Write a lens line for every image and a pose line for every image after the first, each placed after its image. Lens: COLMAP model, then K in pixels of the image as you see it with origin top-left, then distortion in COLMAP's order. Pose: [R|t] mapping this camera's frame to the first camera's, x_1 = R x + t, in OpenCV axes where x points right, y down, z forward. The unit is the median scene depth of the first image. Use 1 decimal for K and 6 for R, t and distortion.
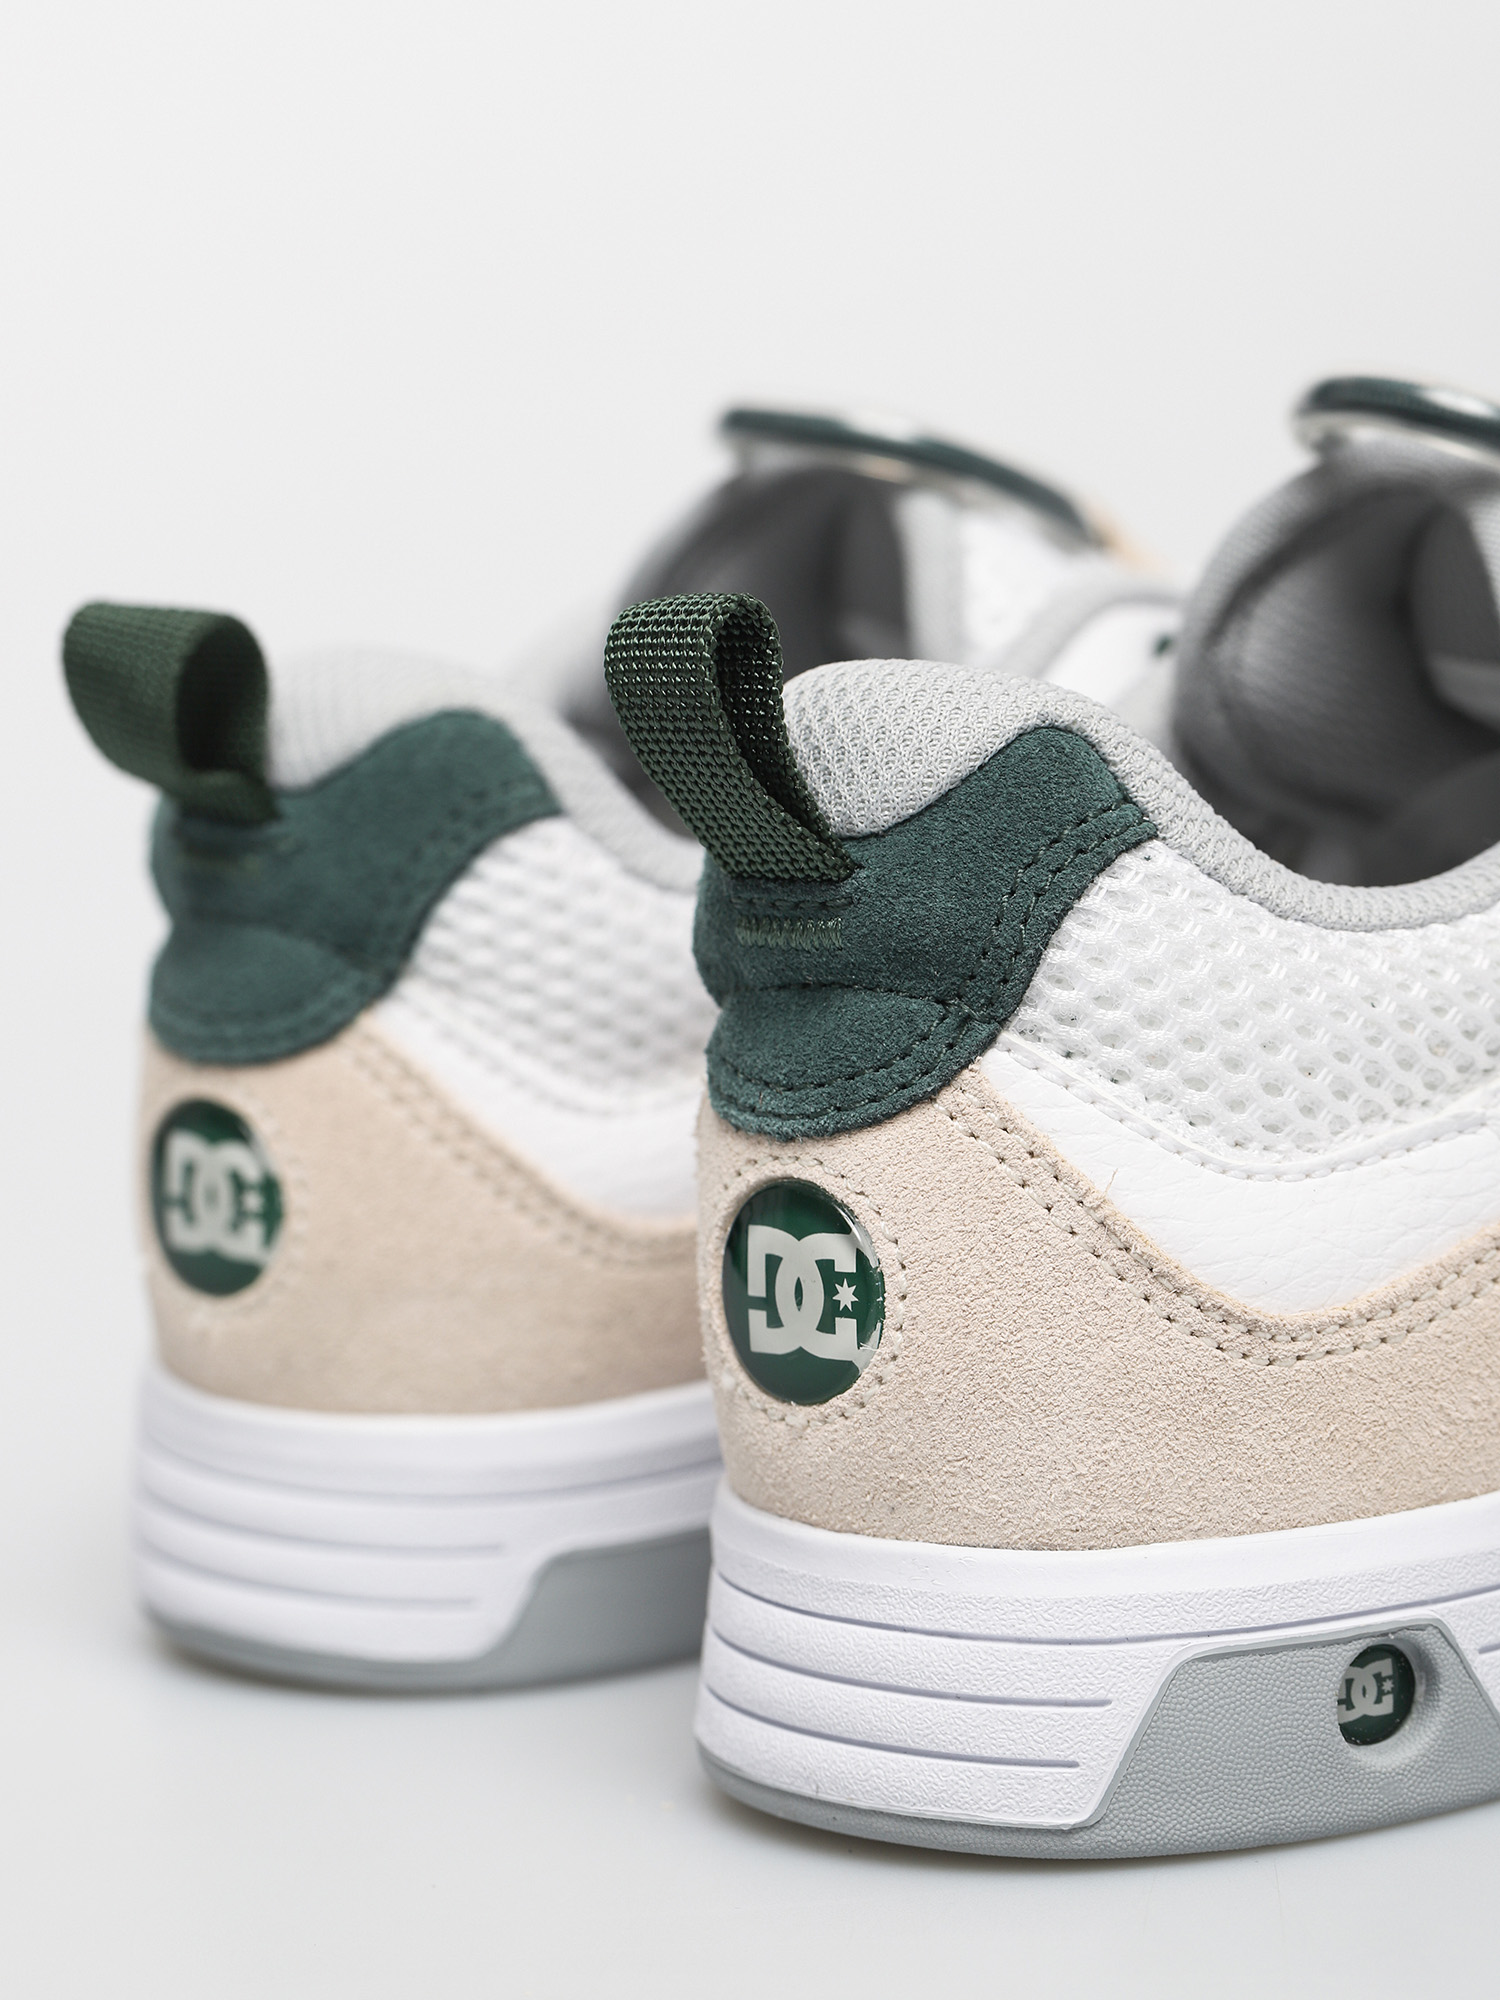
lens RADIAL K [[11026.6, 0, 750.0], [0, 11026.6, 1000.0], [0, 0, 1]] dist [0.626130, -67.687239]
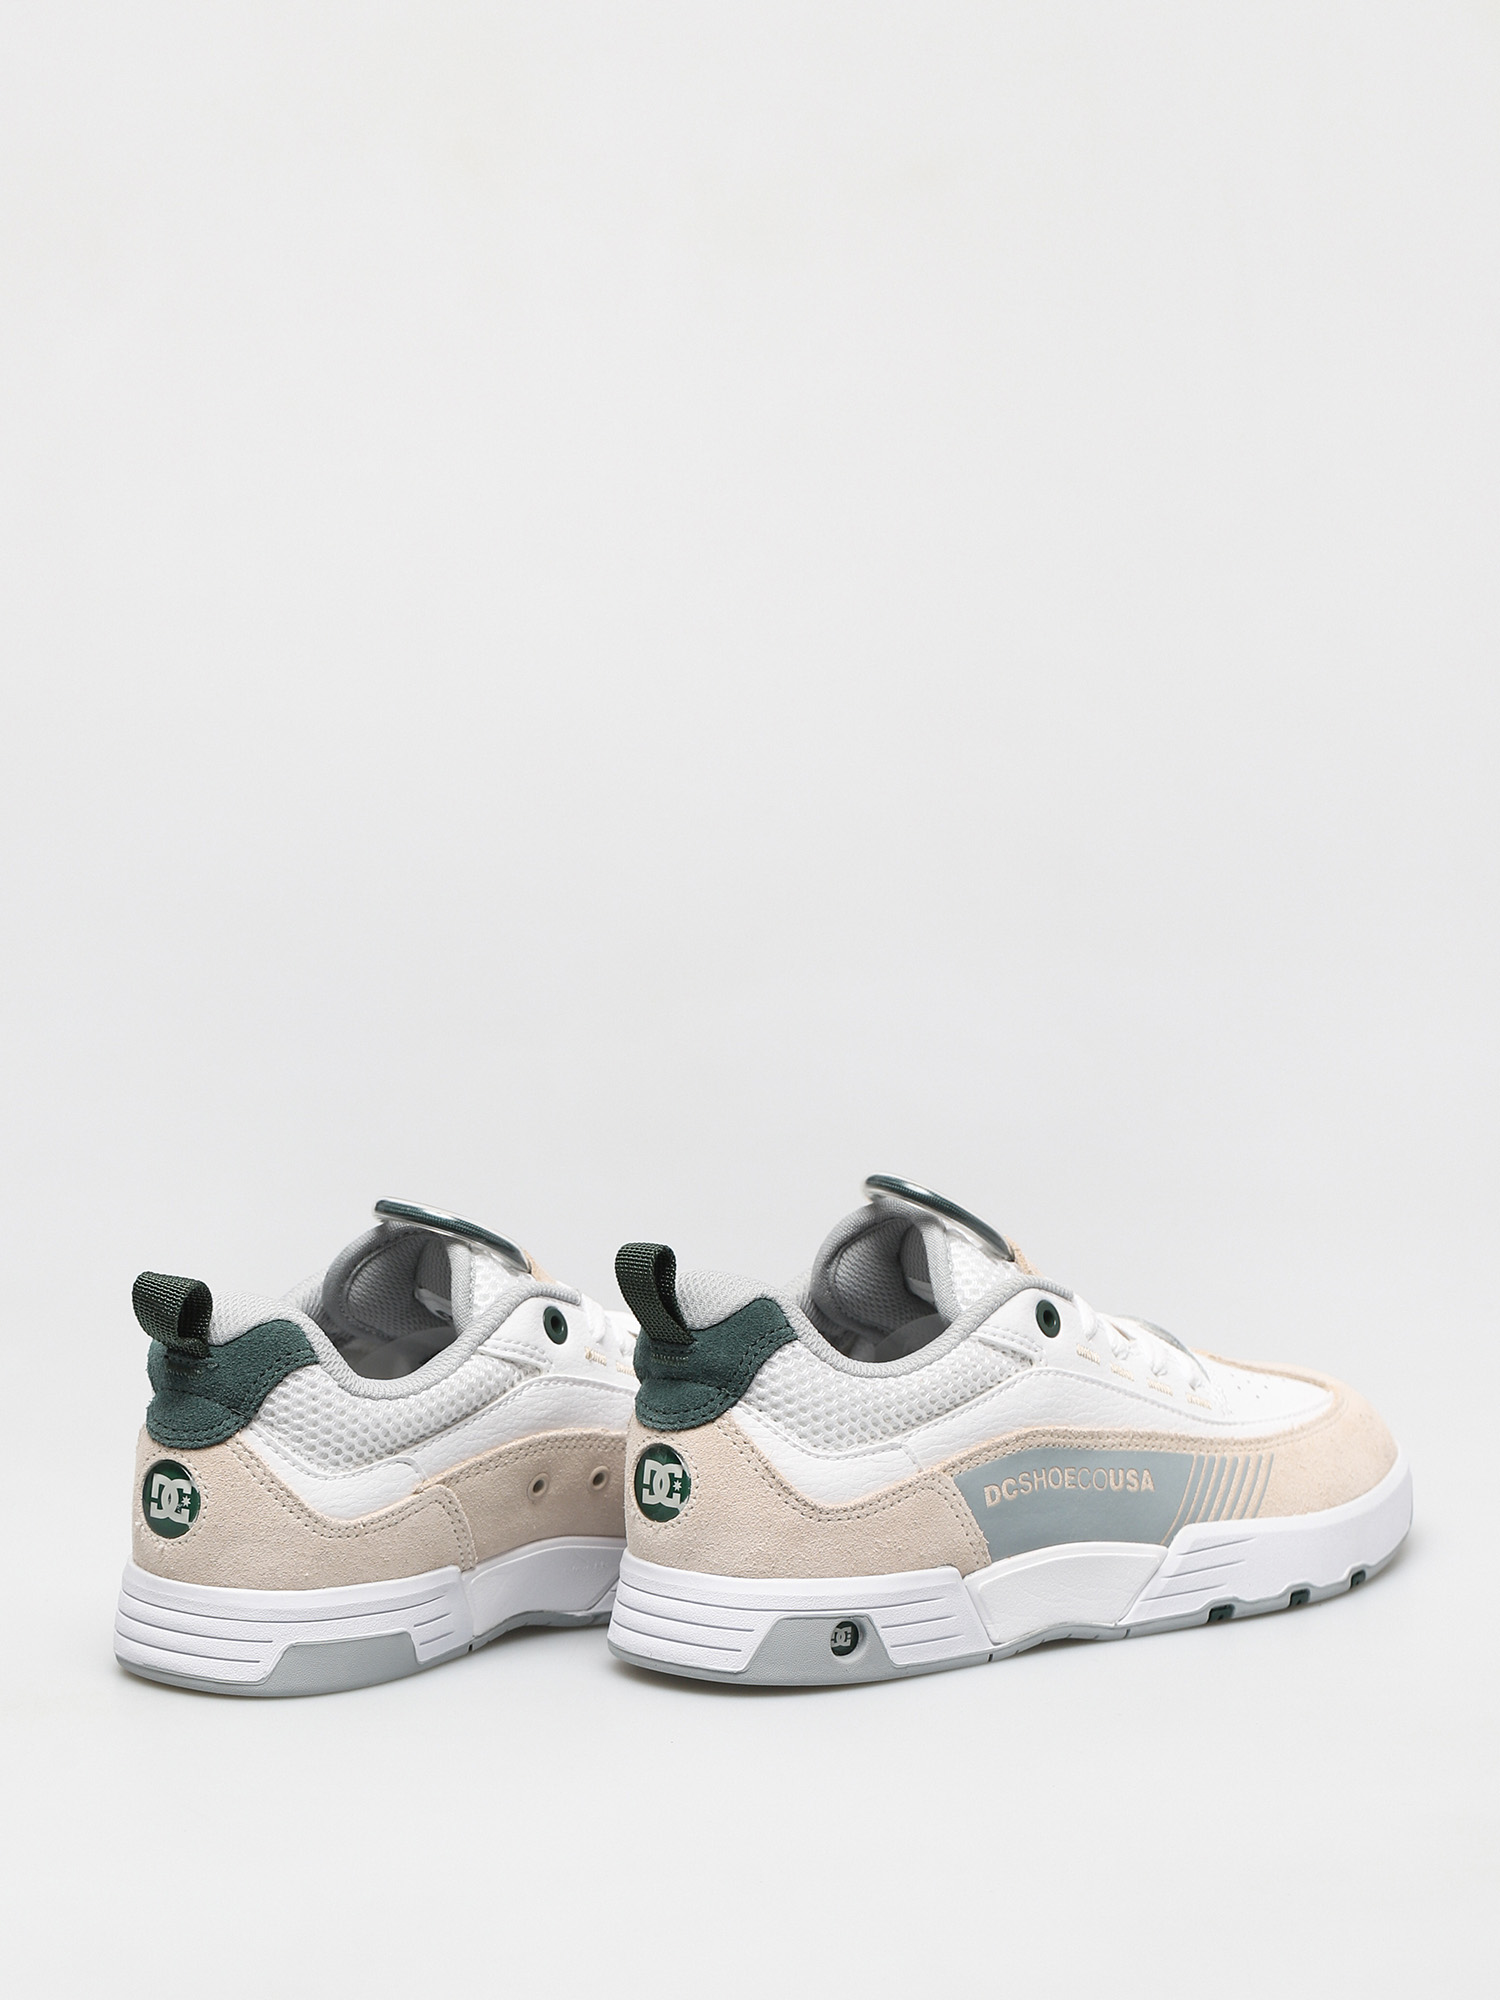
lens RADIAL K [[11026.6, 0, 750.0], [0, 11026.6, 1000.0], [0, 0, 1]] dist [0.626130, -67.687239]
pose [[0.995432, 0.092804, 0.022415, -0.049921], [-0.091958, 0.995104, -0.036218, 0.002902], [-0.025667, 0.033991, 0.999092, -1.939254]]
